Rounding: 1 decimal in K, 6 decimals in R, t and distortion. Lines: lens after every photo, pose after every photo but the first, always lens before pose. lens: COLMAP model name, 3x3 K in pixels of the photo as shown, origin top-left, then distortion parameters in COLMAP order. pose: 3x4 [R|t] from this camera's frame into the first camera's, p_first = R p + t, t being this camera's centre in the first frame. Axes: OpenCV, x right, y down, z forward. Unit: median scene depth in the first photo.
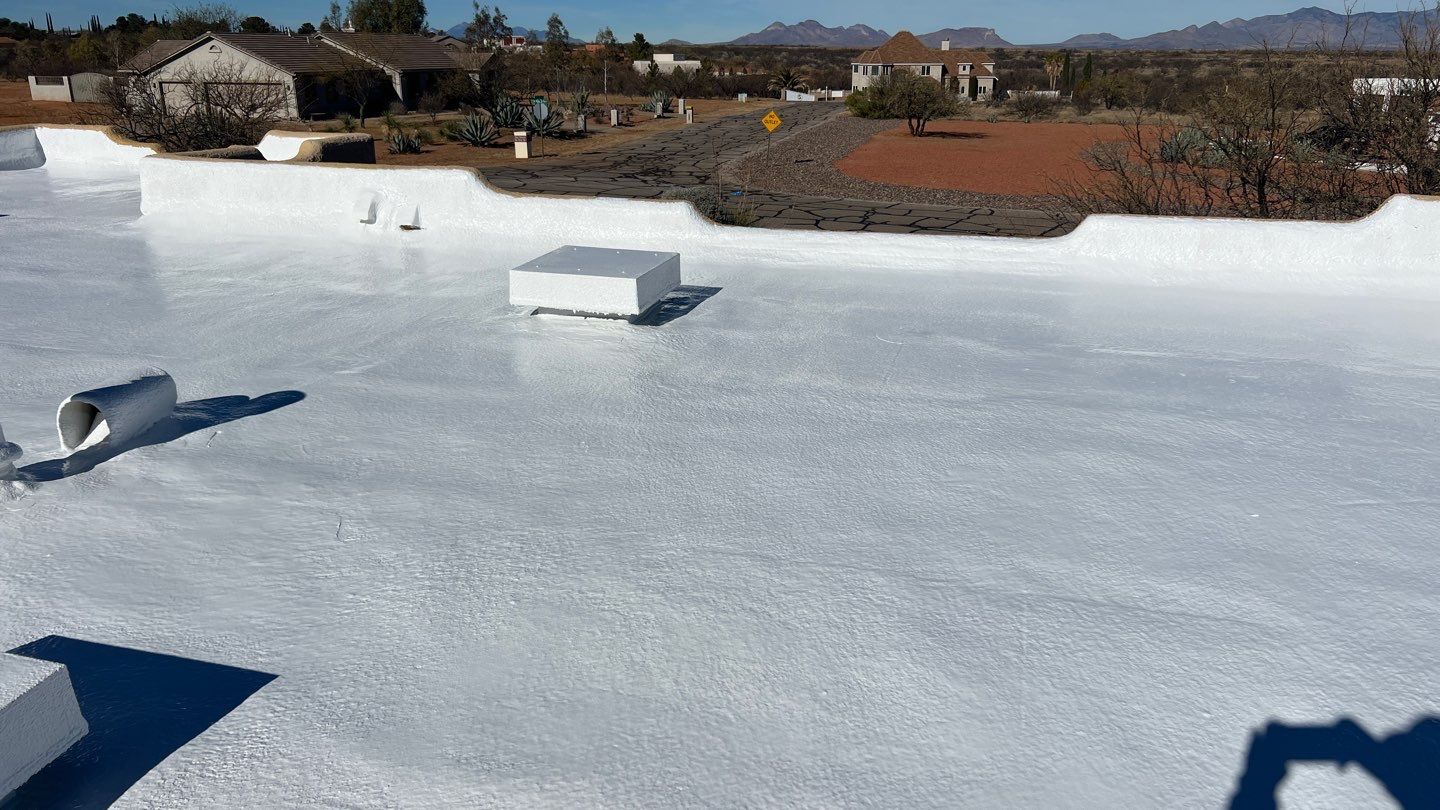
lens RADIAL K [[1034.2, 0, 720.0], [0, 1034.2, 405.0], [0, 0, 1]] dist [0.066700, -0.053519]
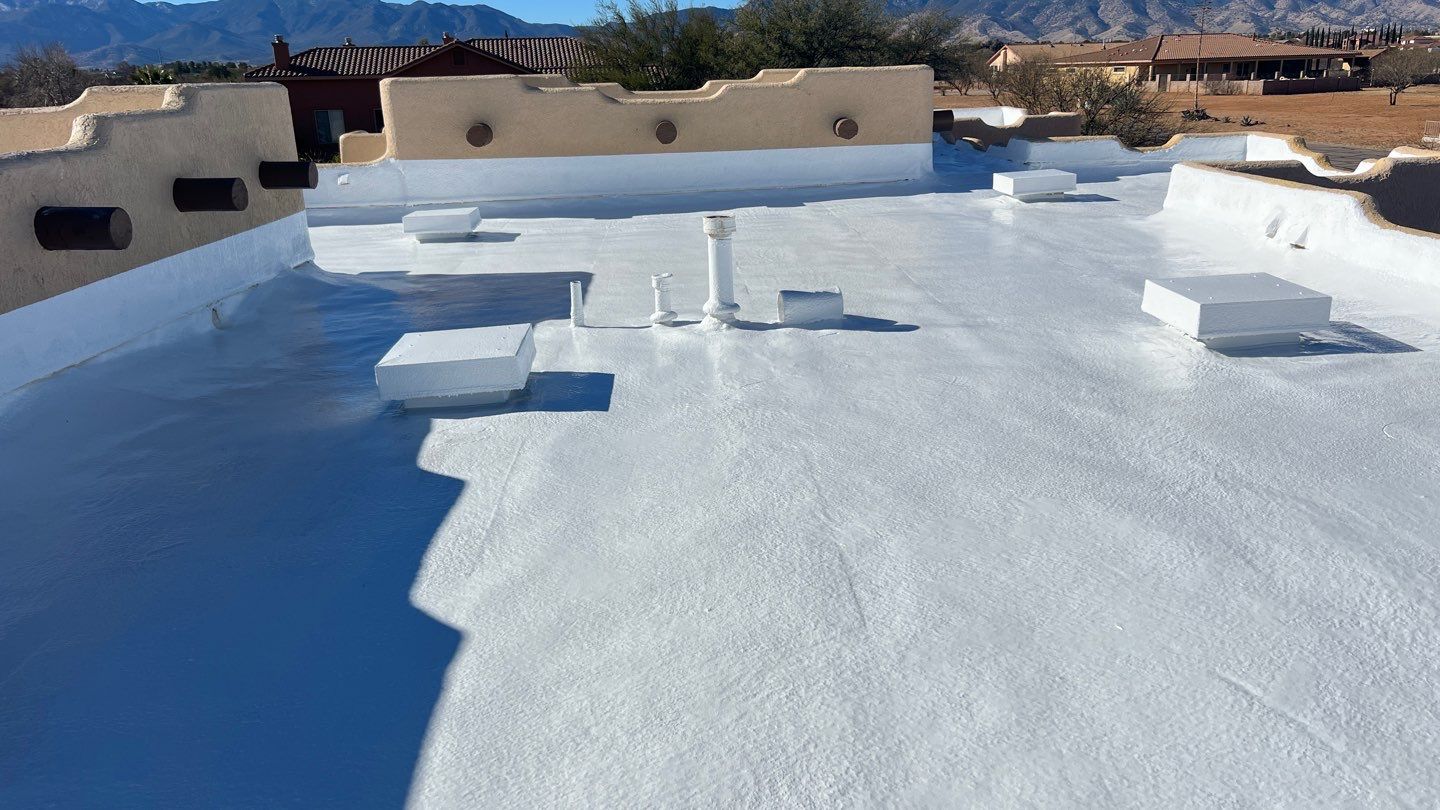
lens RADIAL K [[1034.2, 0, 720.0], [0, 1034.2, 405.0], [0, 0, 1]] dist [0.066700, -0.053519]
pose [[0.342582, 0.274183, -0.898589, 0.922228], [-0.280553, 0.942680, 0.180677, -0.108490], [0.896620, 0.190205, 0.399868, 0.265126]]
